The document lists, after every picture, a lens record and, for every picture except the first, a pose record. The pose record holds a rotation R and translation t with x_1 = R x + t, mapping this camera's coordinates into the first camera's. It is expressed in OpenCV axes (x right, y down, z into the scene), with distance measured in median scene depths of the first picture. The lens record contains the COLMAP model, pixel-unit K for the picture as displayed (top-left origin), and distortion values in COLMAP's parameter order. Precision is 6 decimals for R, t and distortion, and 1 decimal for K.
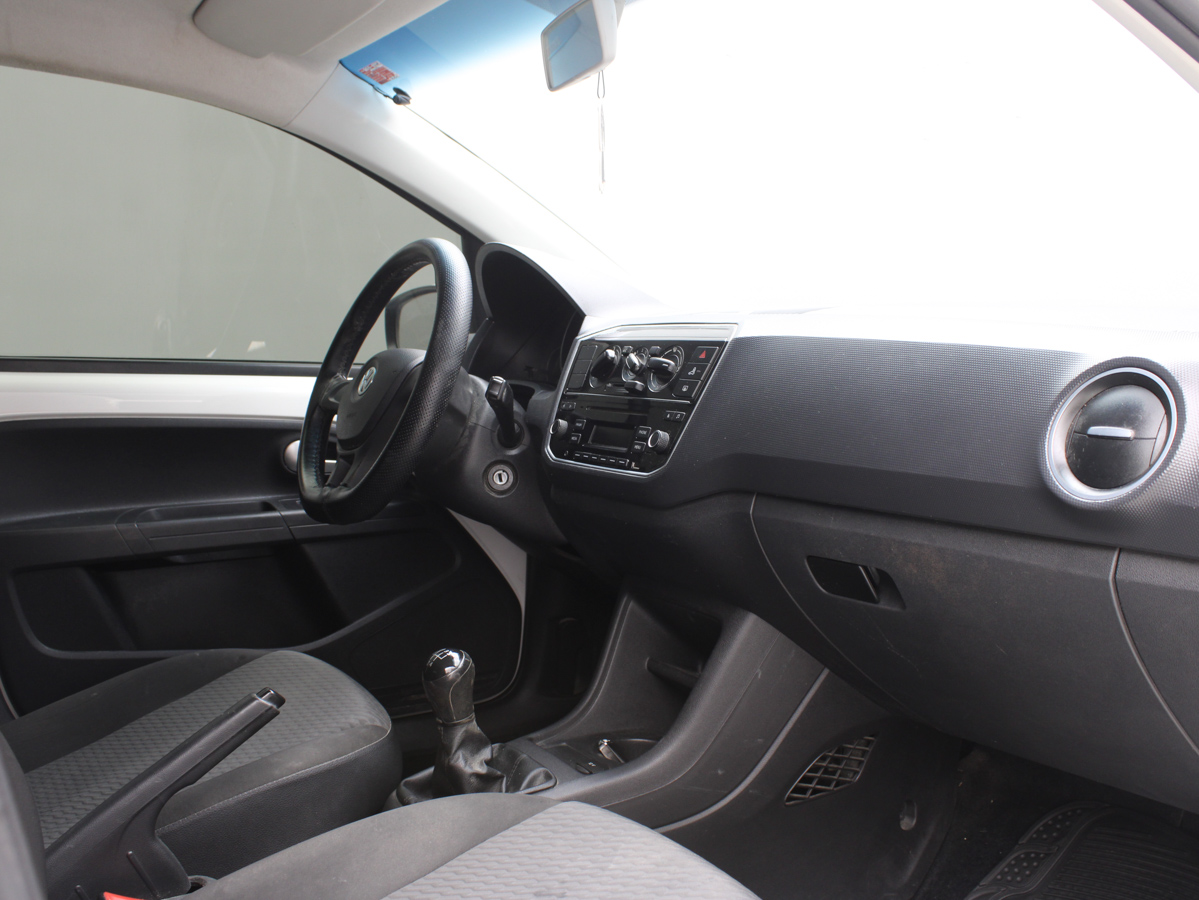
lens RADIAL K [[1080.5, 0, 596.5], [0, 1080.5, 452.1], [0, 0, 1]] dist [-0.096766, 0.064323]
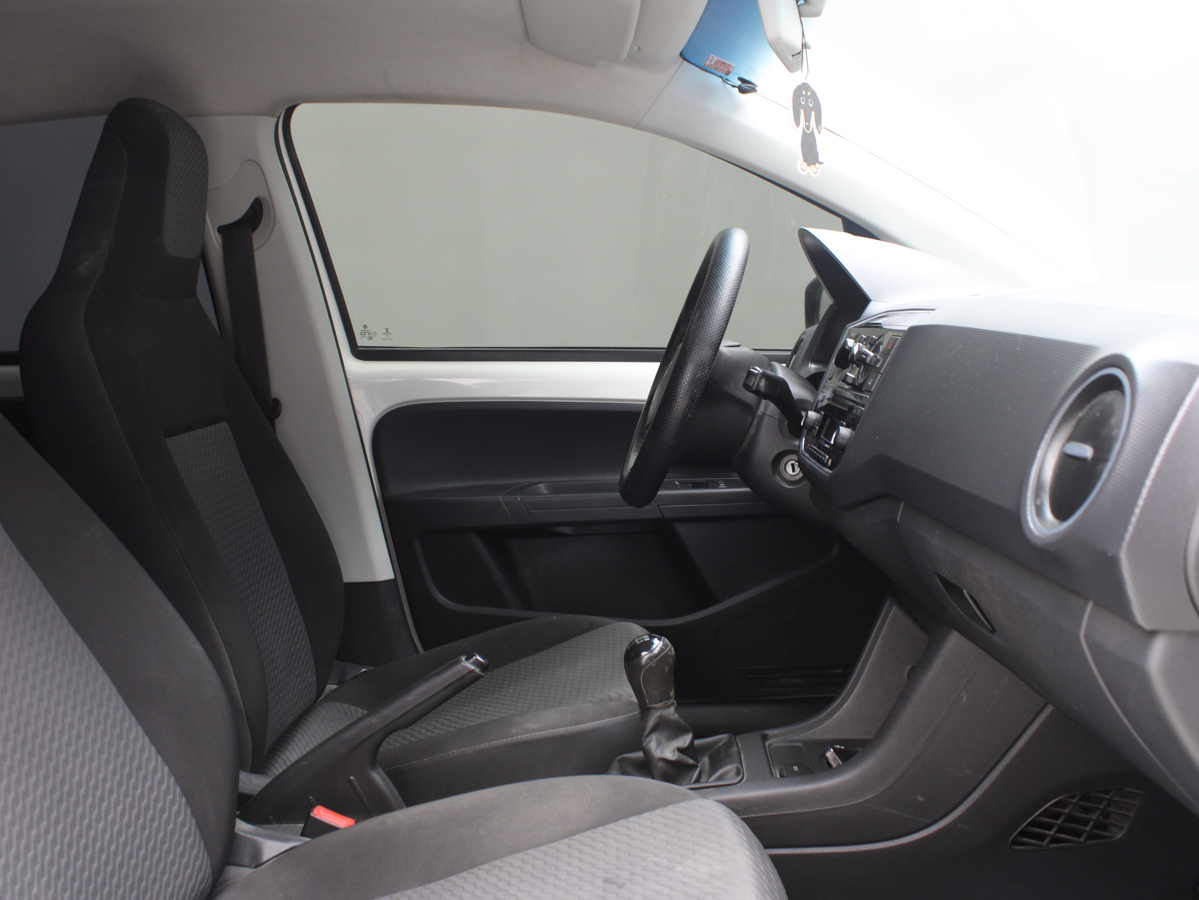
lens RADIAL K [[1080.5, 0, 595.3], [0, 1080.5, 445.7], [0, 0, 1]] dist [-0.096766, 0.064323]
pose [[0.882887, 0.026689, -0.468827, 0.217382], [-0.019912, 0.999613, 0.019407, -0.012103], [0.469163, -0.007799, 0.883077, 0.049436]]
